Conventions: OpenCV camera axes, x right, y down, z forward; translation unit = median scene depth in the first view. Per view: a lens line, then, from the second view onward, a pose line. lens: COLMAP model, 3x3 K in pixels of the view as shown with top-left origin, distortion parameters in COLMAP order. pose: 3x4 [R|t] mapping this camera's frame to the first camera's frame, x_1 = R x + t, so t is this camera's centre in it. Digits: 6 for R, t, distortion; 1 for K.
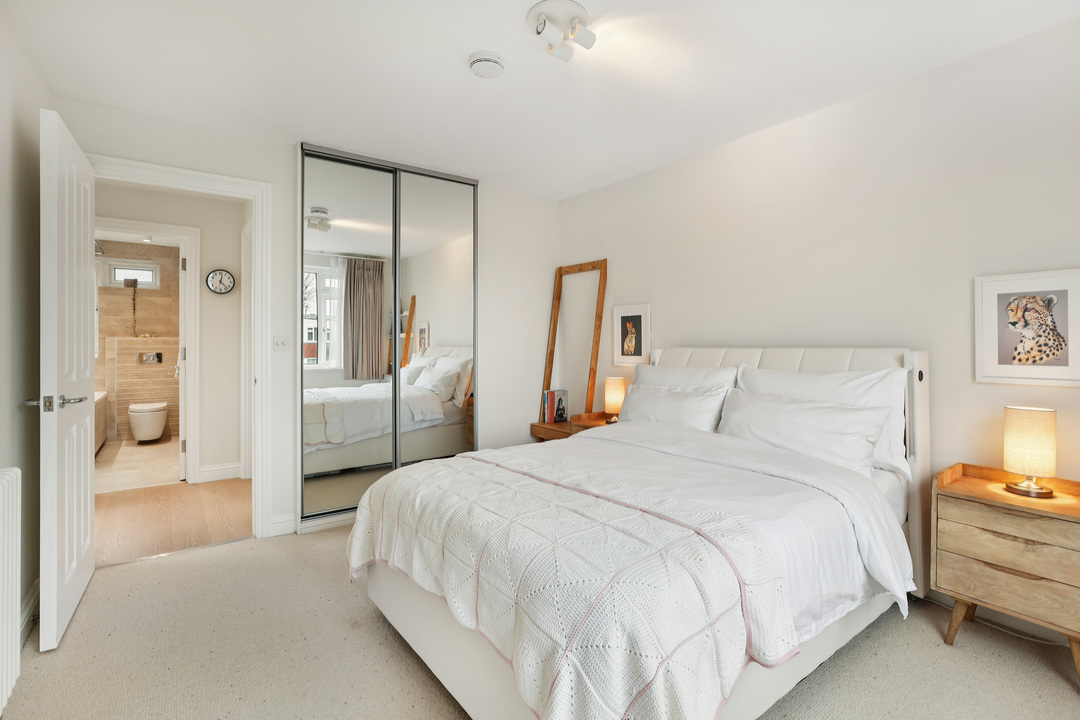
lens RADIAL K [[493.8, 0, 541.4], [0, 493.8, 342.1], [0, 0, 1]] dist [-0.017029, 0.000050]
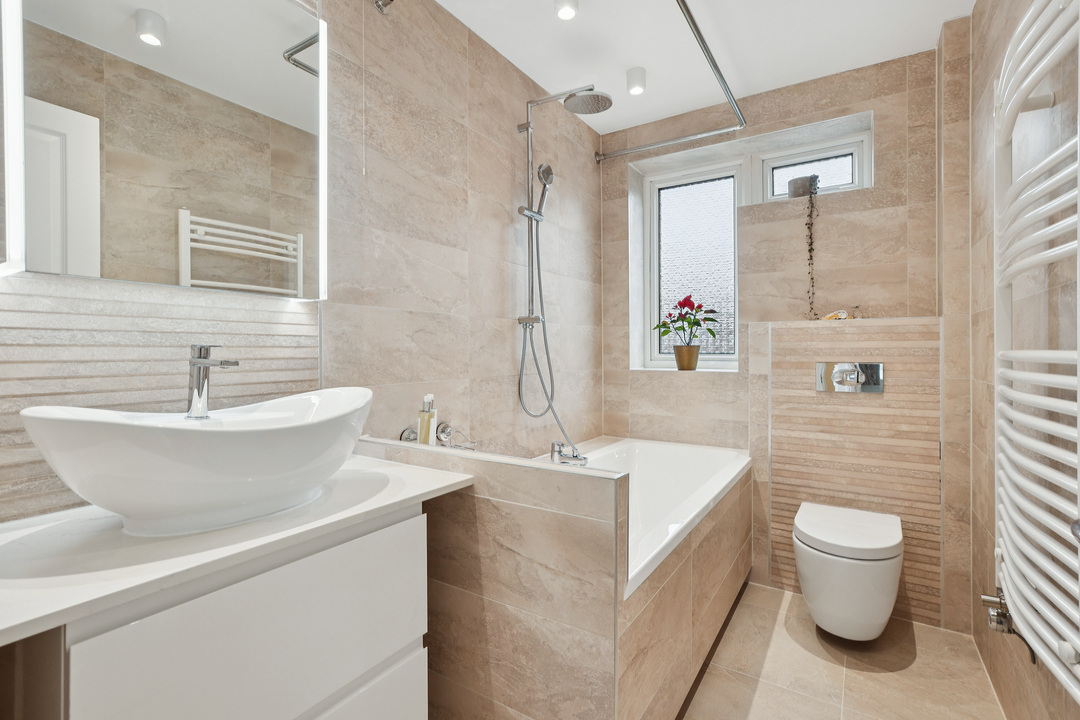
lens RADIAL K [[493.8, 0, 541.4], [0, 493.8, 342.1], [0, 0, 1]] dist [-0.017029, 0.000050]
pose [[0.352818, -0.008355, -0.935655, -0.546892], [-0.003071, 0.999944, -0.010087, 0.010716], [0.935687, 0.006433, 0.352773, 0.664022]]
